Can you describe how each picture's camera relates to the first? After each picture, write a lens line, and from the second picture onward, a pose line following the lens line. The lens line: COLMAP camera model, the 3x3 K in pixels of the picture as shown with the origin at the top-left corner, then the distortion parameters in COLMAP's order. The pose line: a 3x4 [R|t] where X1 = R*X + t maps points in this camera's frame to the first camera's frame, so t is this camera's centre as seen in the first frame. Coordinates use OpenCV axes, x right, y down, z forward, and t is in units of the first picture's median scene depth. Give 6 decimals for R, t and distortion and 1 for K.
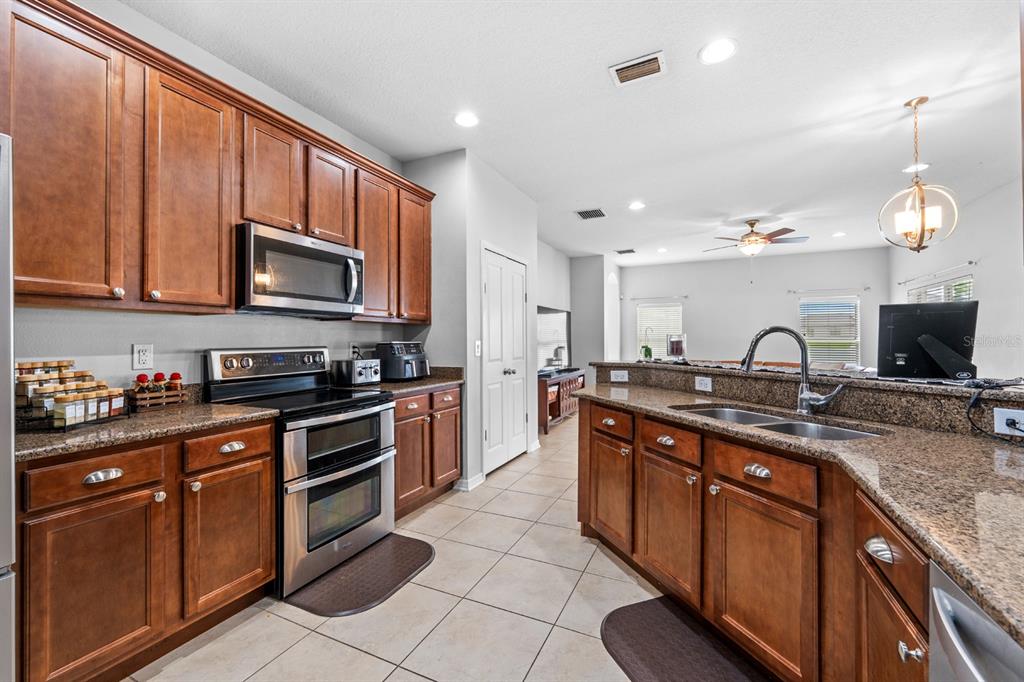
lens RADIAL K [[418.3, 0, 511.8], [0, 418.3, 337.1], [0, 0, 1]] dist [-0.001135, 0.000136]
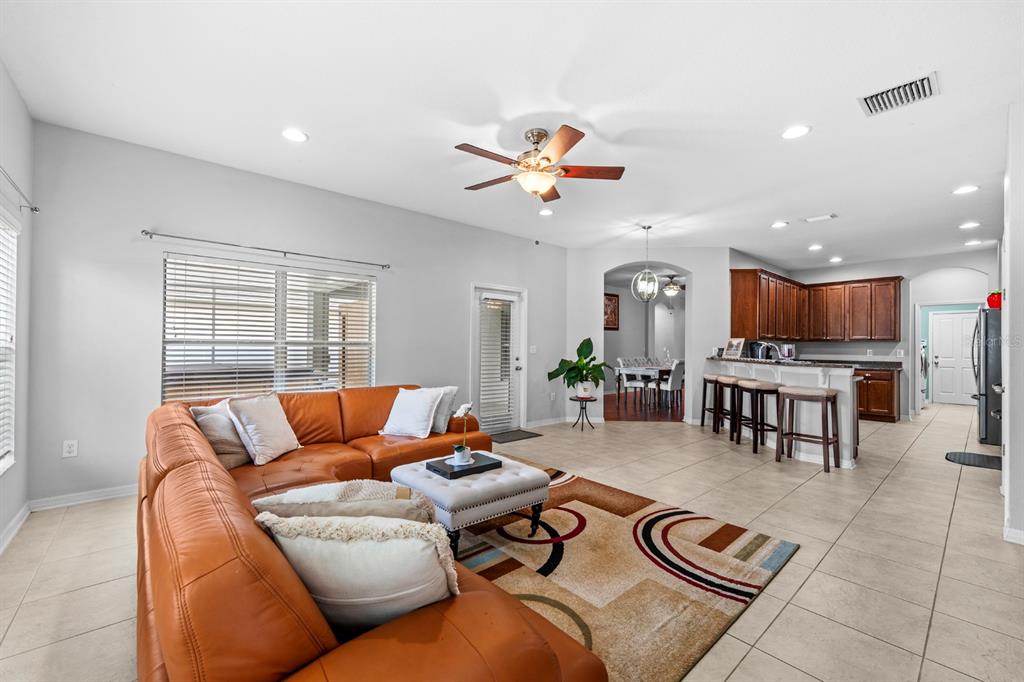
lens RADIAL K [[416.1, 0, 512.3], [0, 416.1, 343.9], [0, 0, 1]] dist [0.000536, 0.000263]
pose [[-0.917383, -0.003386, 0.397992, 0.975541], [-0.008112, 0.999915, -0.010190, 0.022381], [-0.397924, -0.012576, -0.917332, 3.898939]]
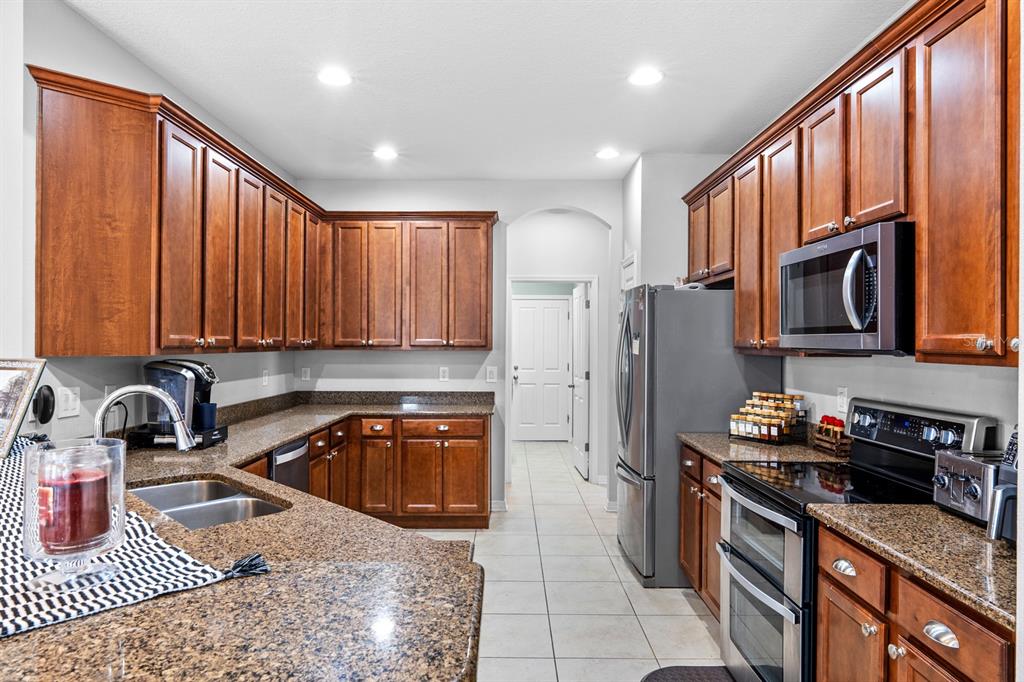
lens RADIAL K [[635.2, 0, 512.0], [0, 635.2, 341.0], [0, 0, 1]] dist [-0.001525, -0.000255]
pose [[-0.904302, -0.003288, -0.426880, 0.435813], [-0.000690, 0.999980, -0.006239, -0.075348], [0.426892, -0.005347, -0.904287, 1.862468]]
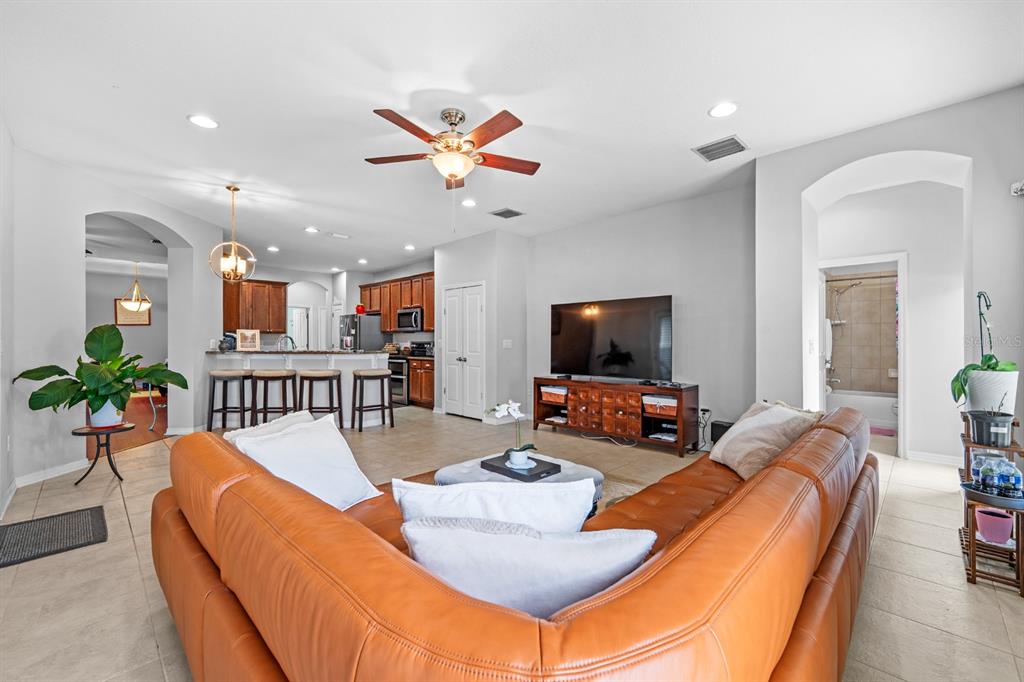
lens RADIAL K [[418.3, 0, 511.8], [0, 418.3, 337.1], [0, 0, 1]] dist [-0.001135, 0.000136]
pose [[-0.329952, -0.004212, -0.943988, 2.680155], [0.006017, 0.999960, -0.006565, 0.019585], [0.943979, -0.007846, -0.329913, 3.195464]]
